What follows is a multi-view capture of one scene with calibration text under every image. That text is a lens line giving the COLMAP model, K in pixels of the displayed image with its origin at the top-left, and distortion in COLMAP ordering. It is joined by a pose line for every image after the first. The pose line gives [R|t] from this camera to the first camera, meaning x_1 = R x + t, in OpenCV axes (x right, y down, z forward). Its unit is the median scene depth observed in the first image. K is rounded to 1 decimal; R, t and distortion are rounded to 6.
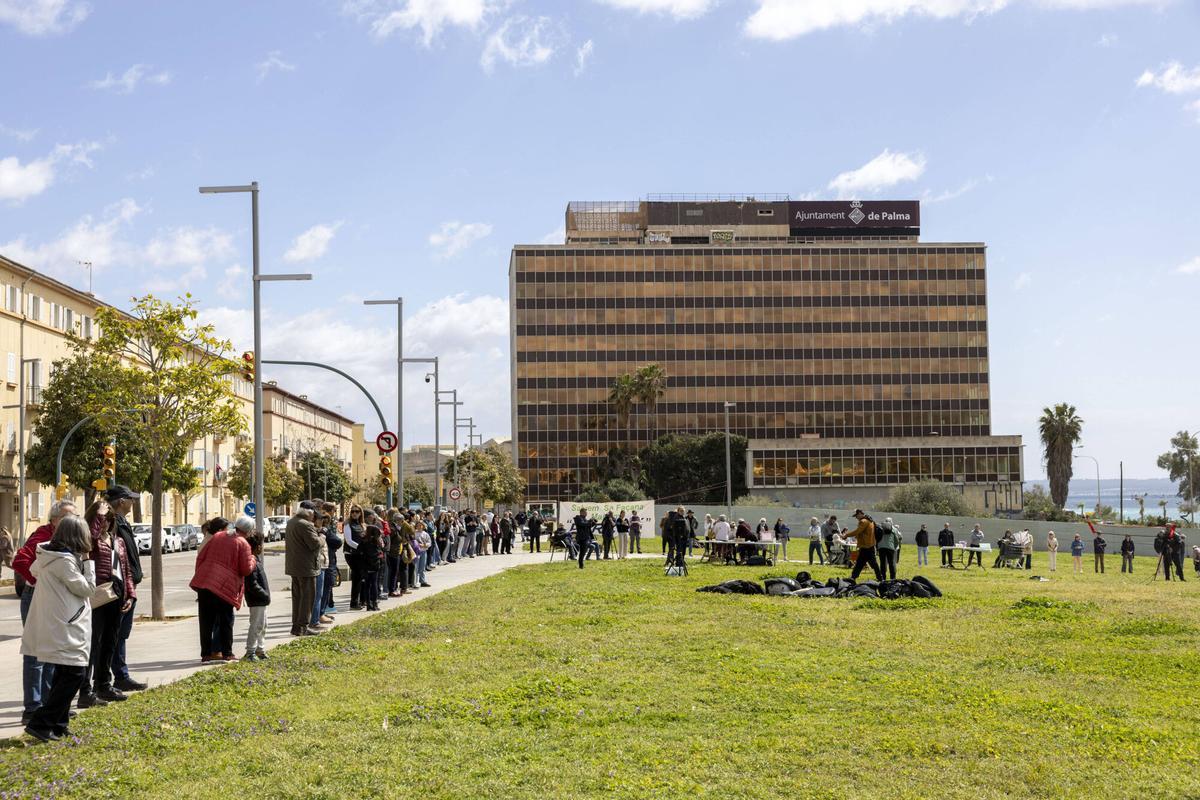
lens RADIAL K [[1672.3, 0, 599.2], [0, 1672.3, 403.6], [0, 0, 1]] dist [0.035248, 0.000000]
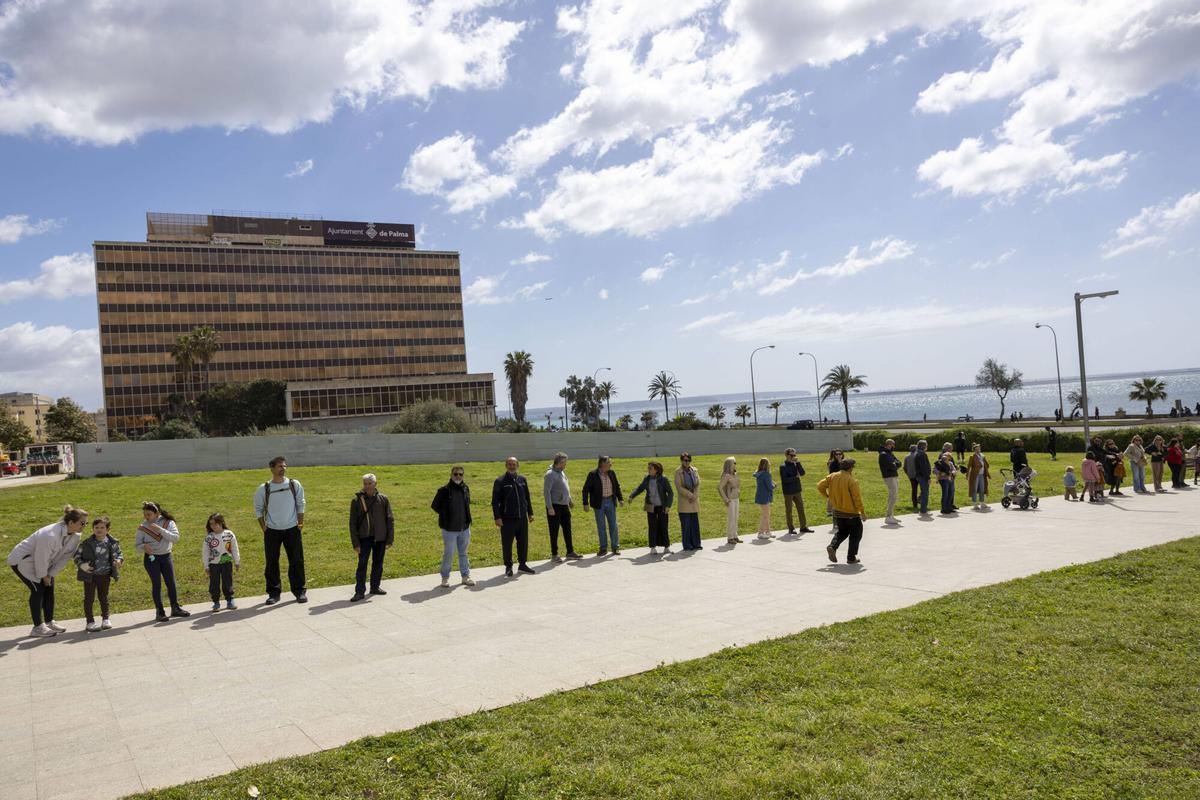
lens RADIAL K [[802.2, 0, 601.0], [0, 802.2, 401.5], [0, 0, 1]] dist [-0.007439, 0.007243]
pose [[0.915771, -0.045888, 0.399072, 0.052727], [0.034376, 0.998762, 0.035959, 0.018102], [-0.400228, -0.019211, 0.916214, 0.283152]]
